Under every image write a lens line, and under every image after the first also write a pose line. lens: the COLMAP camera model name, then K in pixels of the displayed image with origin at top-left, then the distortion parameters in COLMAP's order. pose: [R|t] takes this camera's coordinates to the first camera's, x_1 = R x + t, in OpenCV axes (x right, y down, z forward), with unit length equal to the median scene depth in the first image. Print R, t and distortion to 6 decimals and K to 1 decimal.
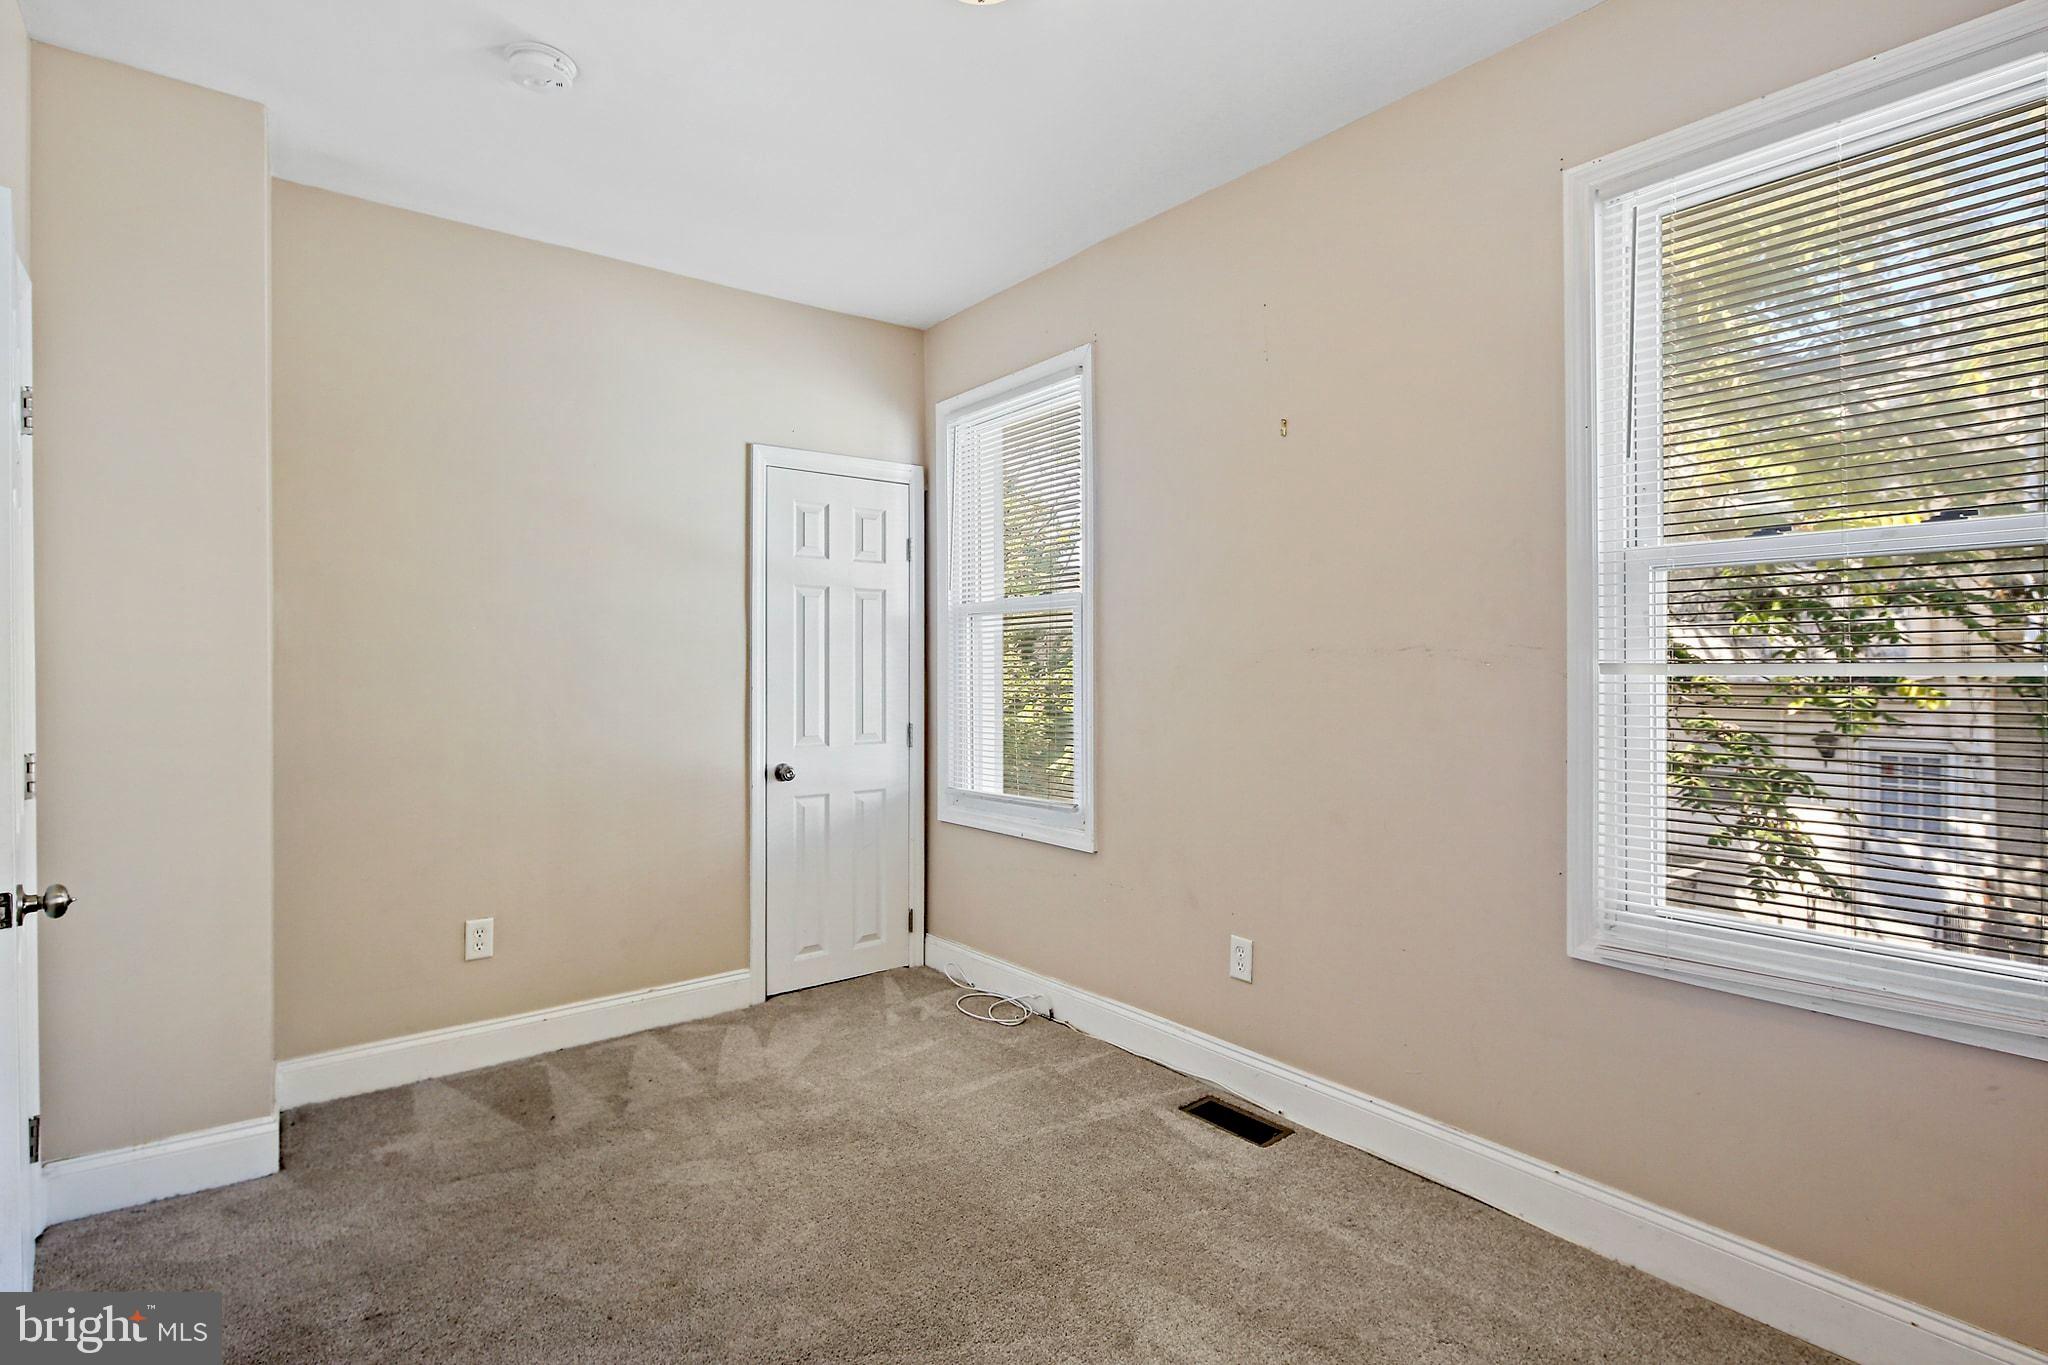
lens RADIAL K [[1002.3, 0, 1020.1], [0, 1002.3, 664.8], [0, 0, 1]] dist [0.001063, -0.000718]
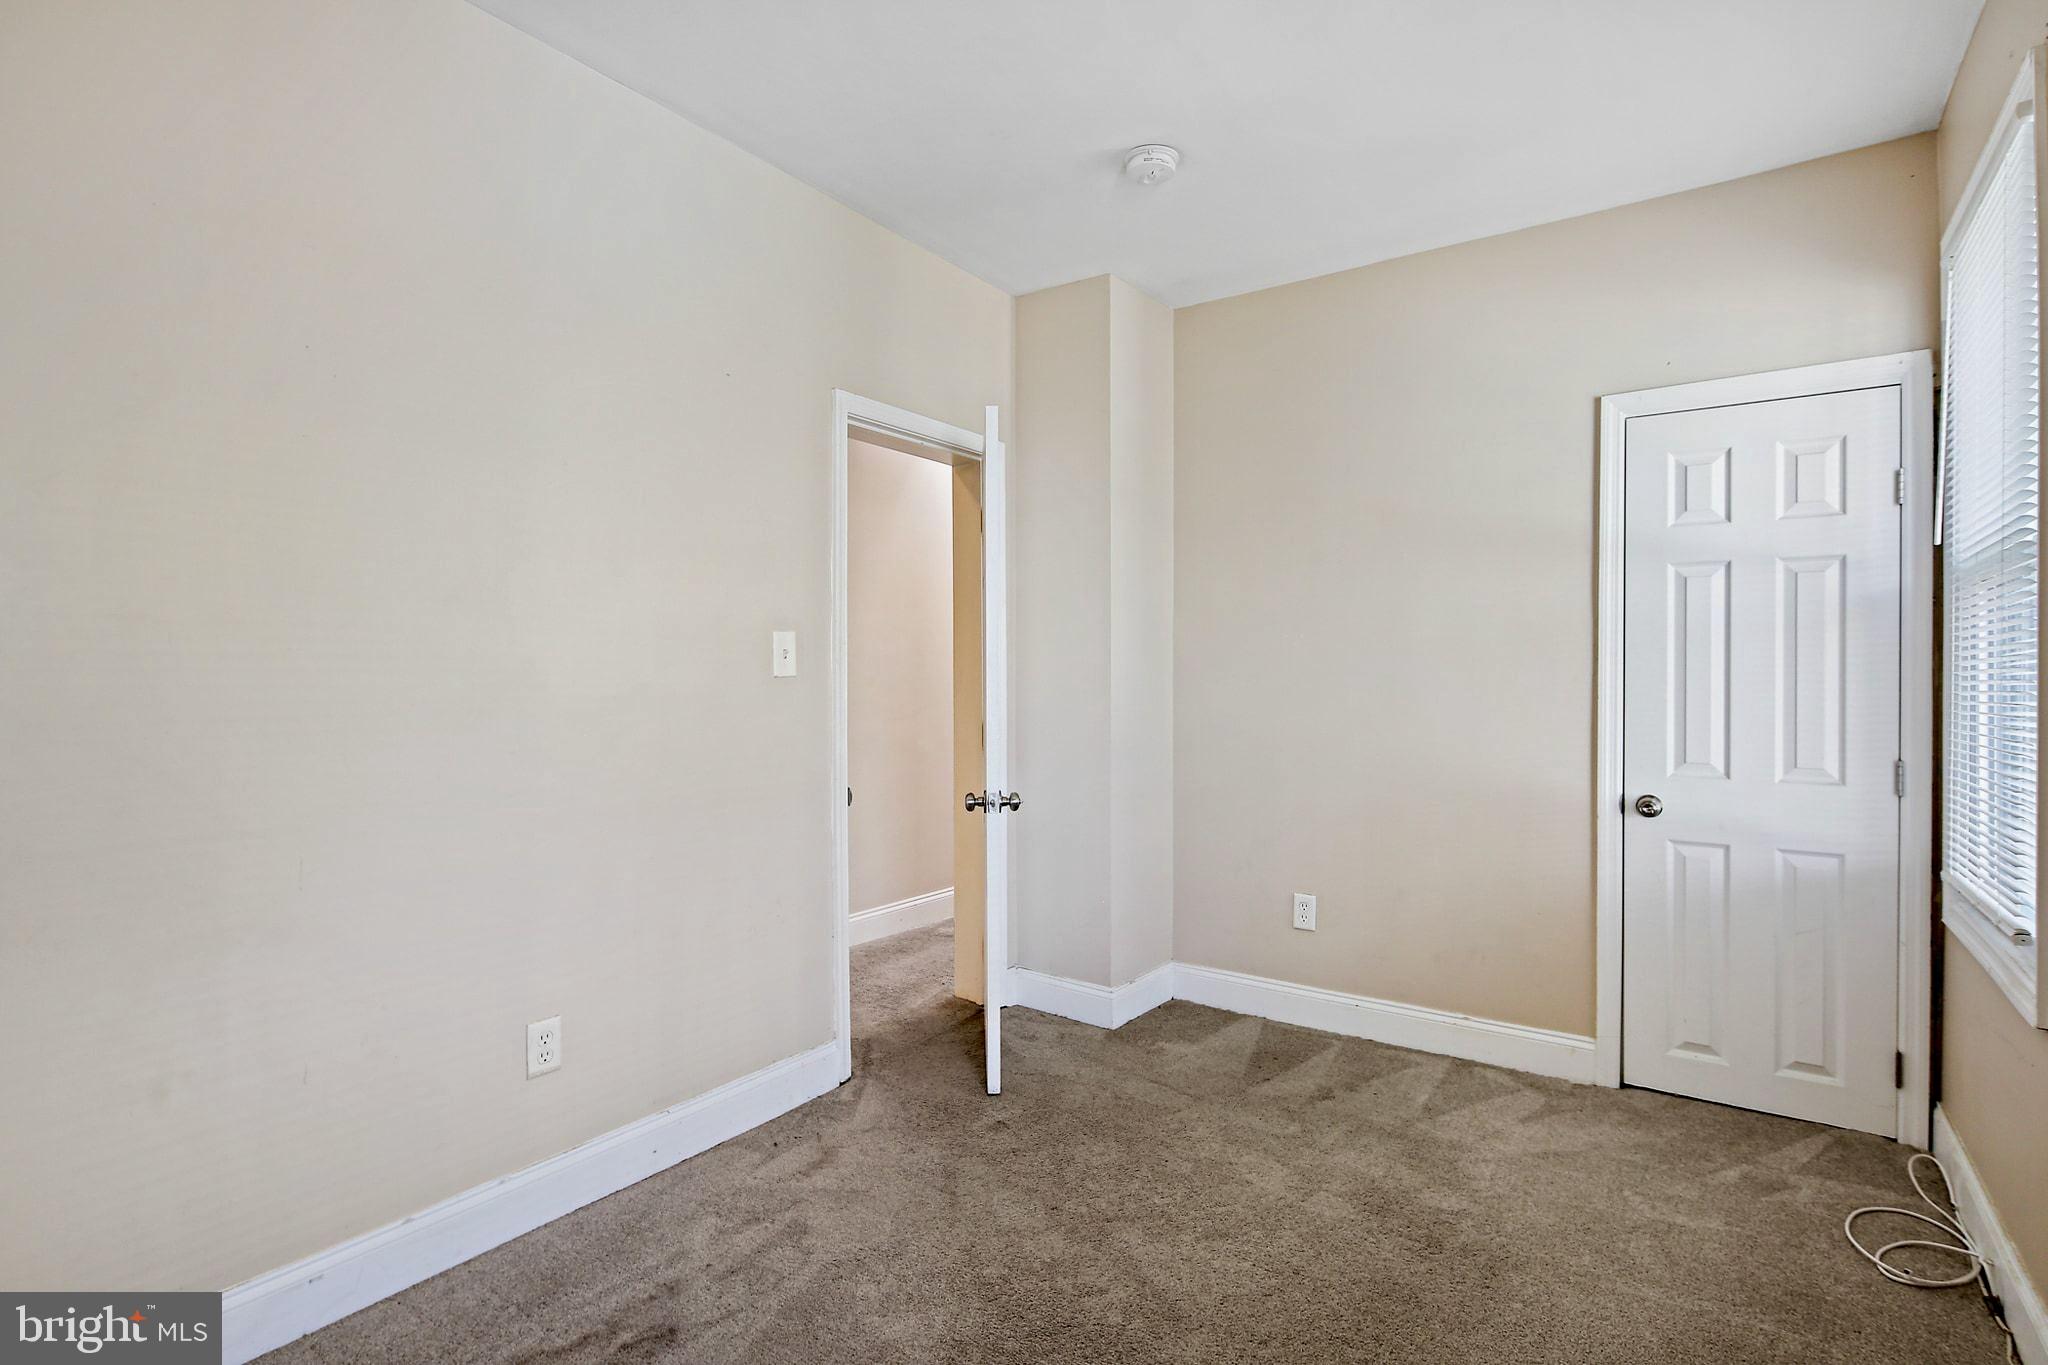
lens RADIAL K [[1002.3, 0, 1020.1], [0, 1002.3, 664.8], [0, 0, 1]] dist [0.001063, -0.000718]
pose [[0.285890, -0.003392, -0.958257, 0.428766], [0.000560, 0.999994, -0.003373, -0.000002], [0.958262, 0.000428, 0.285890, 0.355832]]
